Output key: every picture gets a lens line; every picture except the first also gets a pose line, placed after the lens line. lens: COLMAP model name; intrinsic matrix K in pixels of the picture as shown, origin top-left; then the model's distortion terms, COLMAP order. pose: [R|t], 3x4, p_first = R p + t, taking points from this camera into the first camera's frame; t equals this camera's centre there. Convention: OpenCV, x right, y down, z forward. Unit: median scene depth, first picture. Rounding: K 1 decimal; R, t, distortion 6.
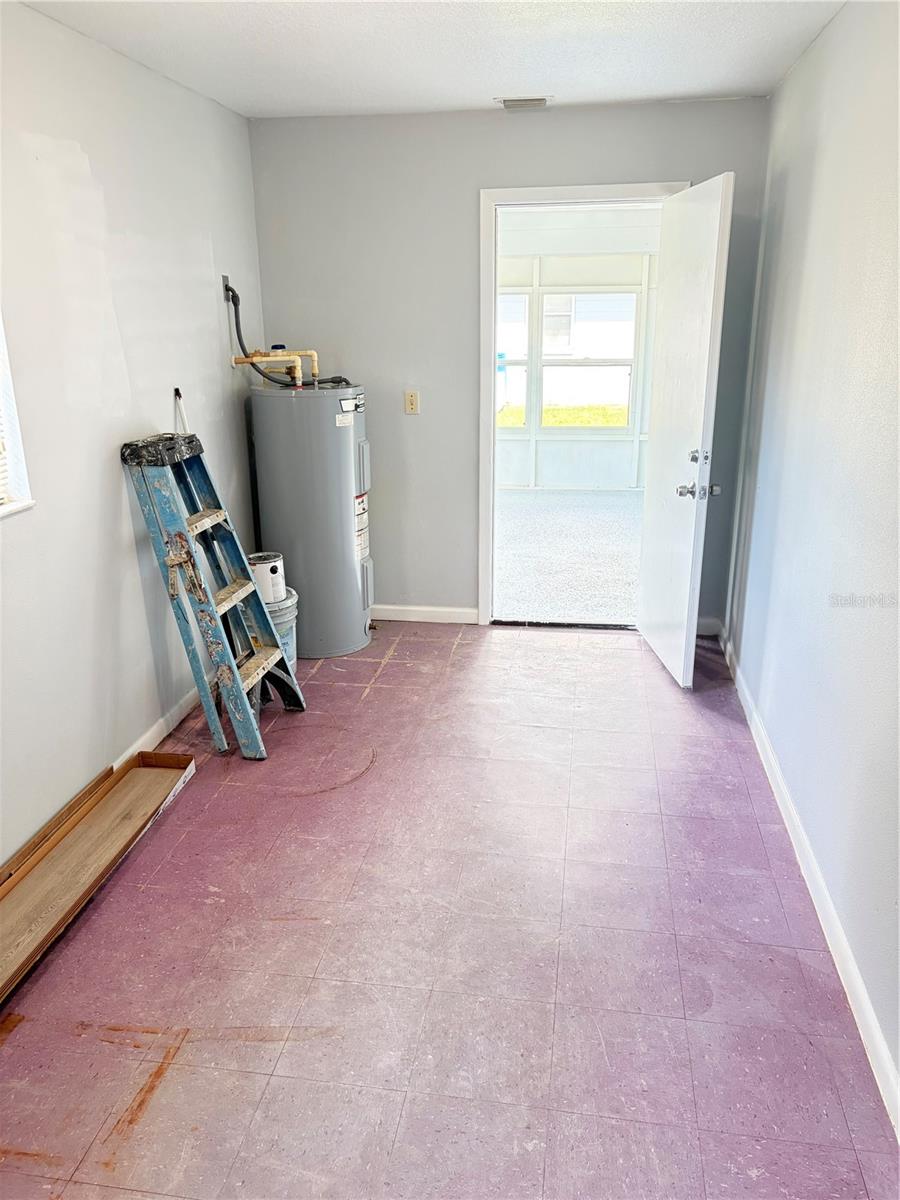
lens RADIAL K [[916.1, 0, 447.4], [0, 916.1, 606.4], [0, 0, 1]] dist [0.009610, -0.019156]
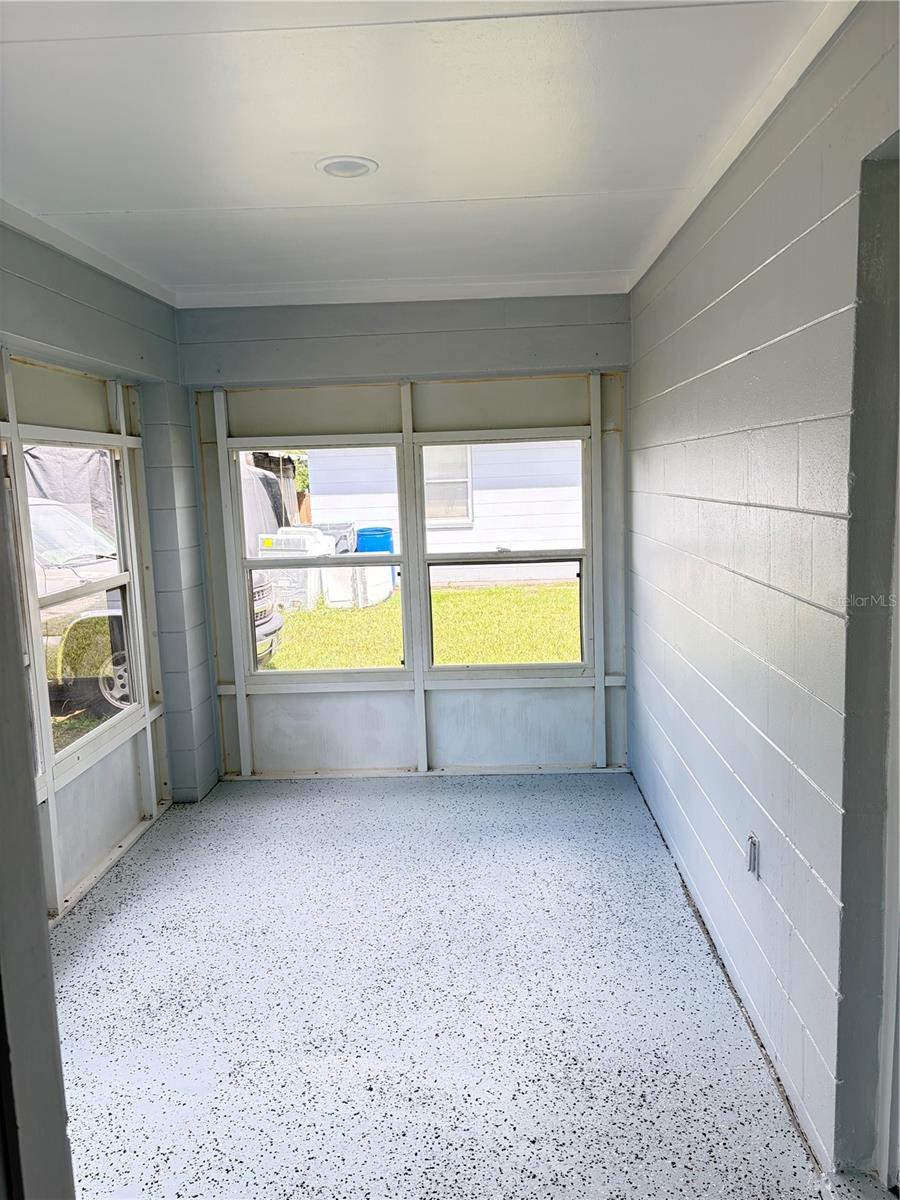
lens RADIAL K [[916.1, 0, 452.1], [0, 916.1, 598.7], [0, 0, 1]] dist [0.009610, -0.019156]
pose [[0.991854, -0.045484, 0.118983, 0.050003], [0.067353, 0.980086, -0.186804, -0.135549], [-0.108117, 0.193296, 0.975165, 0.447461]]
